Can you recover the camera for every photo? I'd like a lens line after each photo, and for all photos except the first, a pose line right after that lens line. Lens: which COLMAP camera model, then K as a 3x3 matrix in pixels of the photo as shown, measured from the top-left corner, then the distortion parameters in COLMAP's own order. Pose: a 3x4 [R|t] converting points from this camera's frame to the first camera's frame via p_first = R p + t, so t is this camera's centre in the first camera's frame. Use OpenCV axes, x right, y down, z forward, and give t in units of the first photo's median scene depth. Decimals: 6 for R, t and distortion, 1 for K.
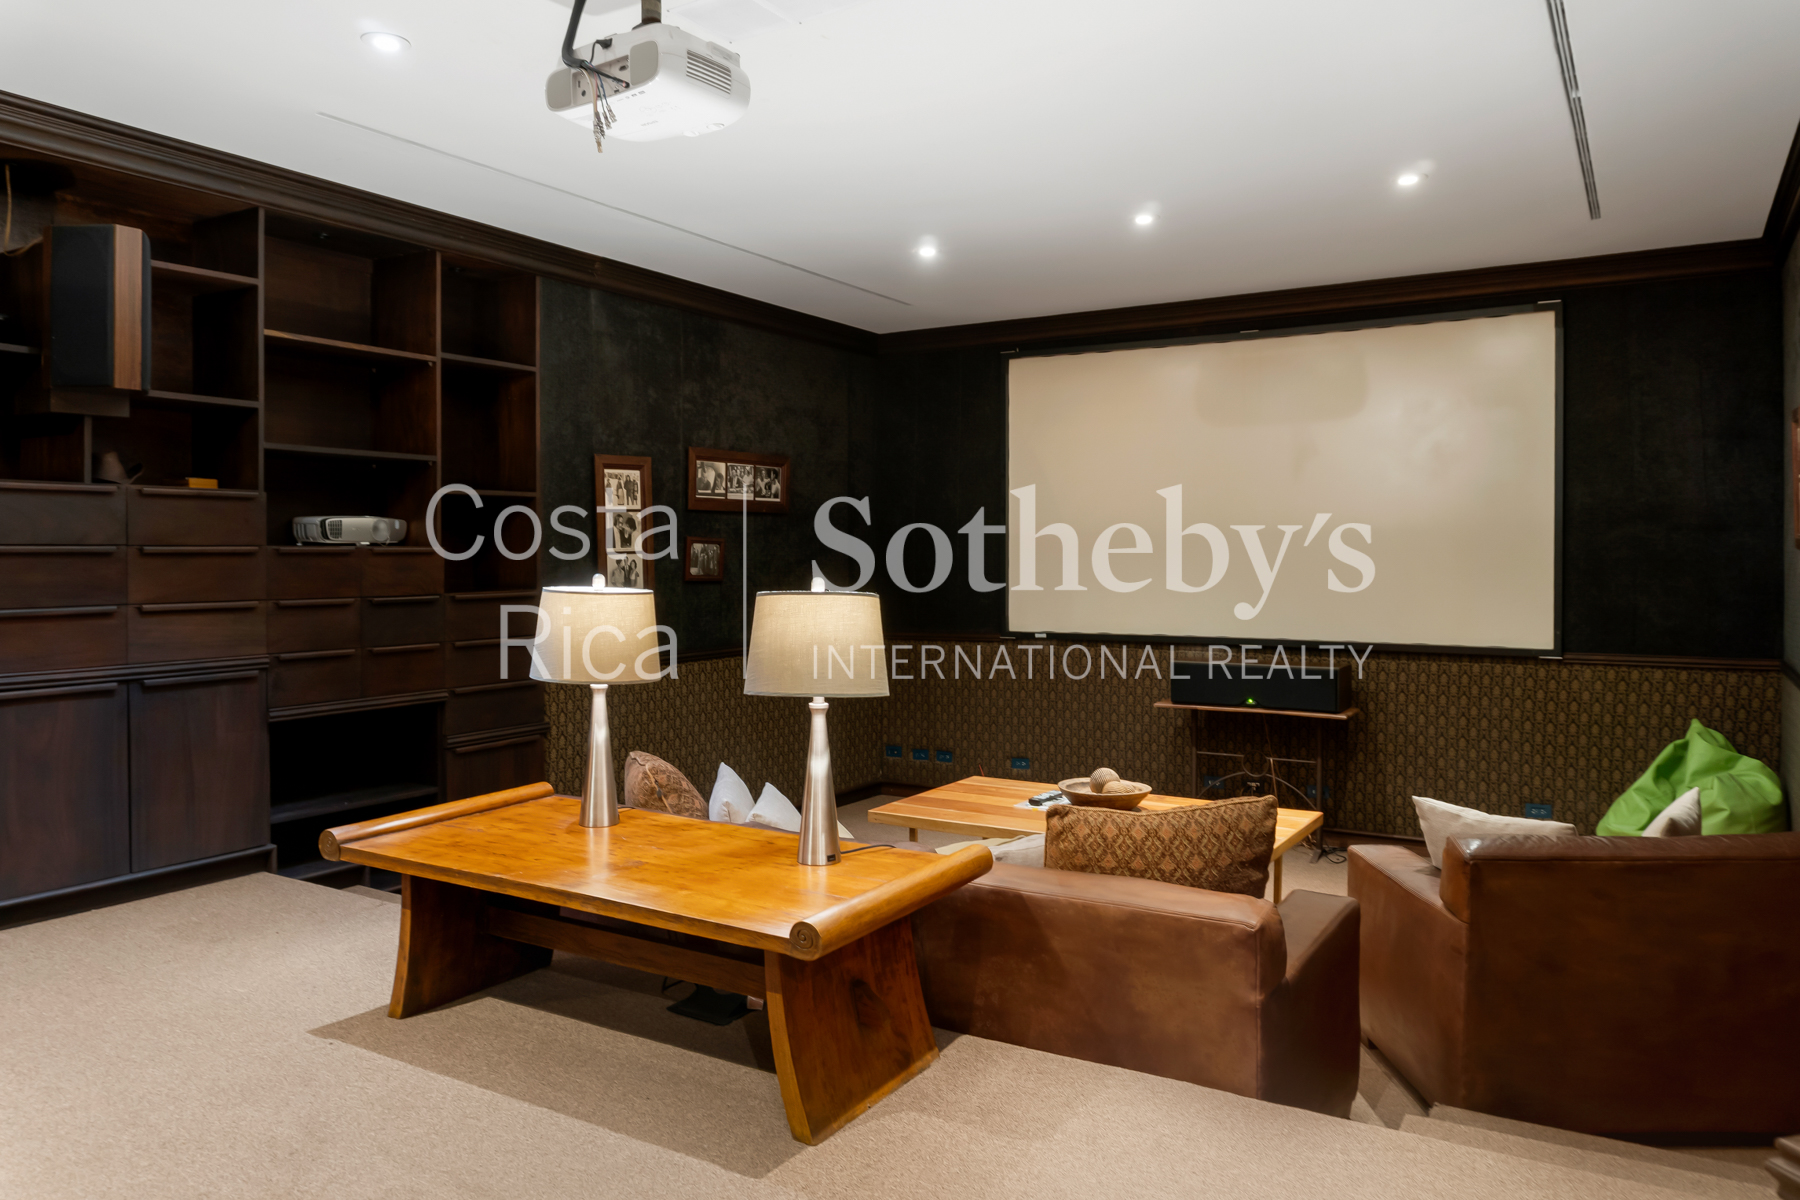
lens RADIAL K [[1246.1, 0, 899.3], [0, 1246.1, 570.1], [0, 0, 1]] dist [-0.005268, -0.000668]
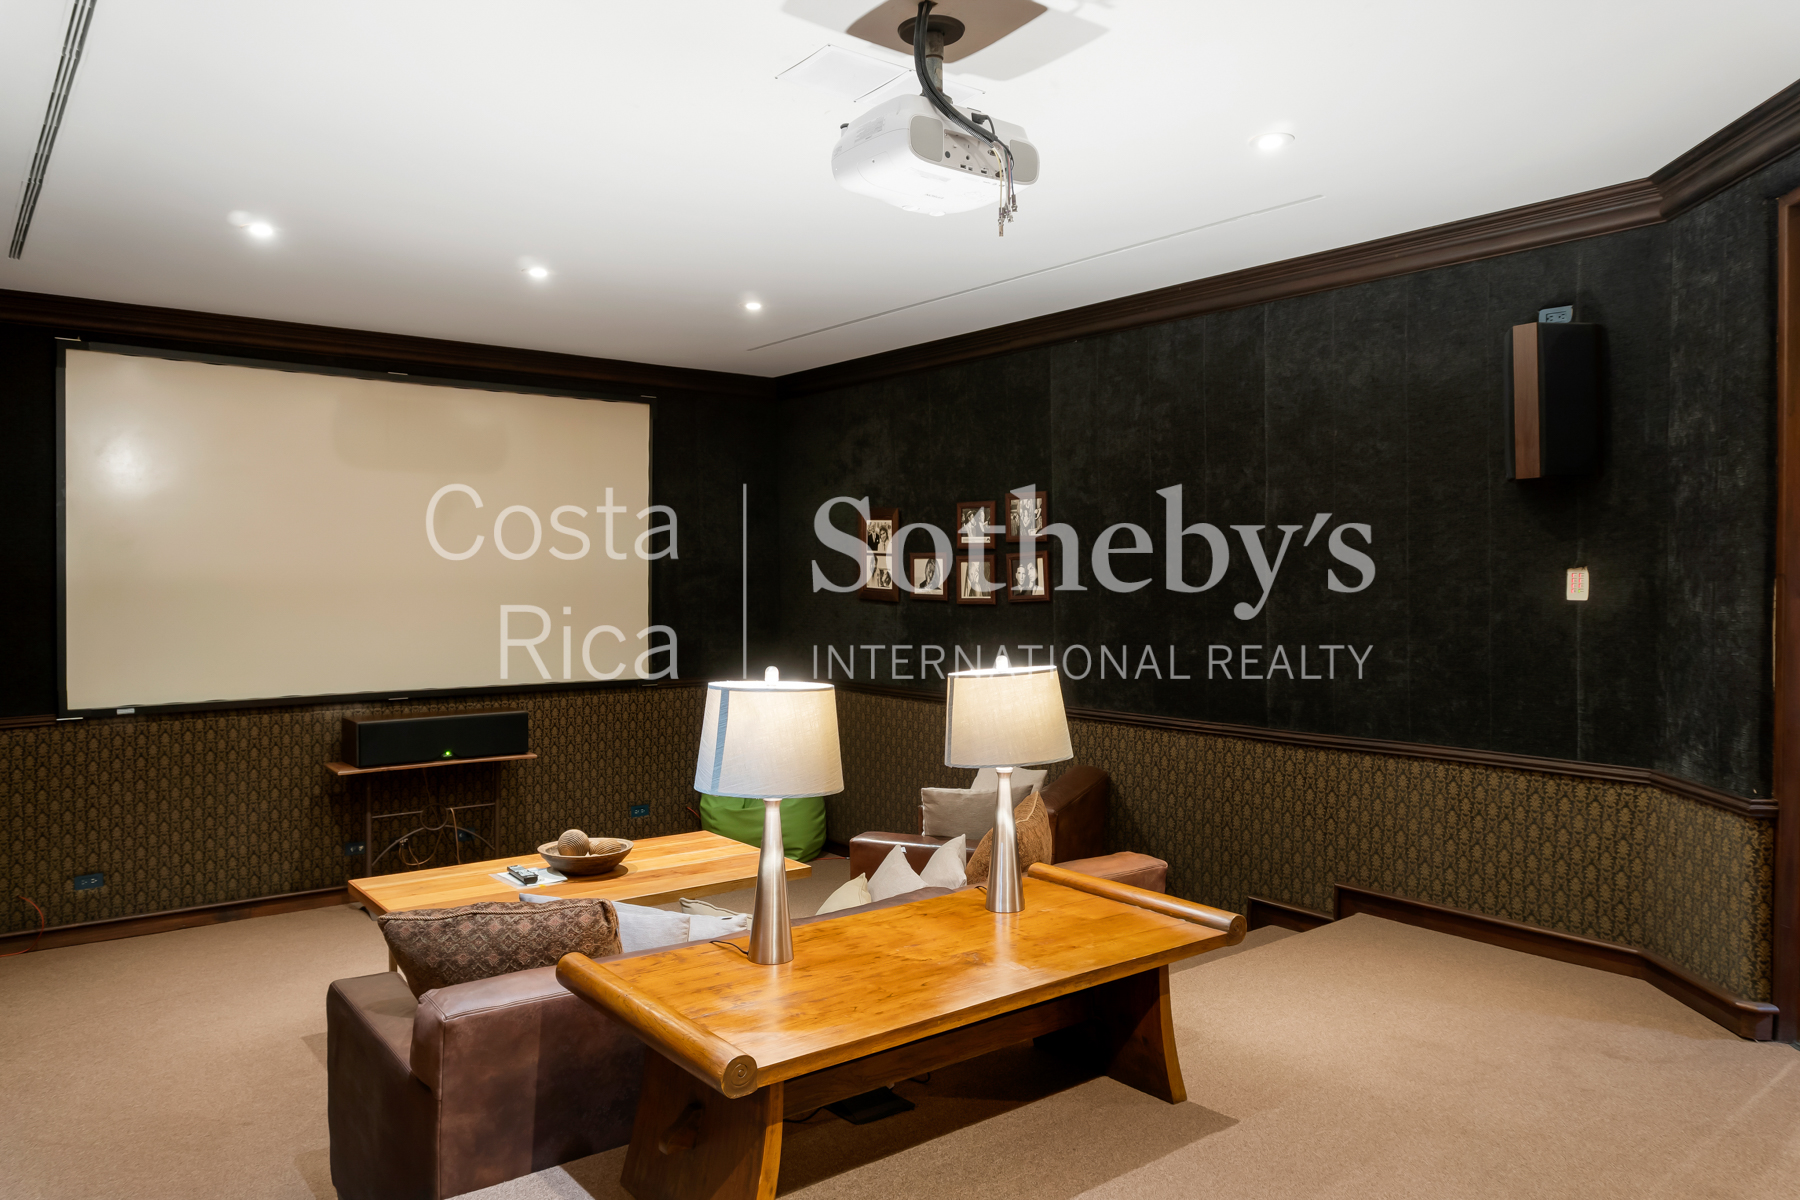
lens RADIAL K [[1241.9, 0, 900.0], [0, 1241.9, 600.0], [0, 0, 1]] dist [-0.003815, -0.000884]
pose [[0.346671, -0.015418, 0.937860, -0.529015], [0.009236, 0.999873, 0.013024, -0.027166], [-0.937942, 0.004147, 0.346769, 0.325855]]
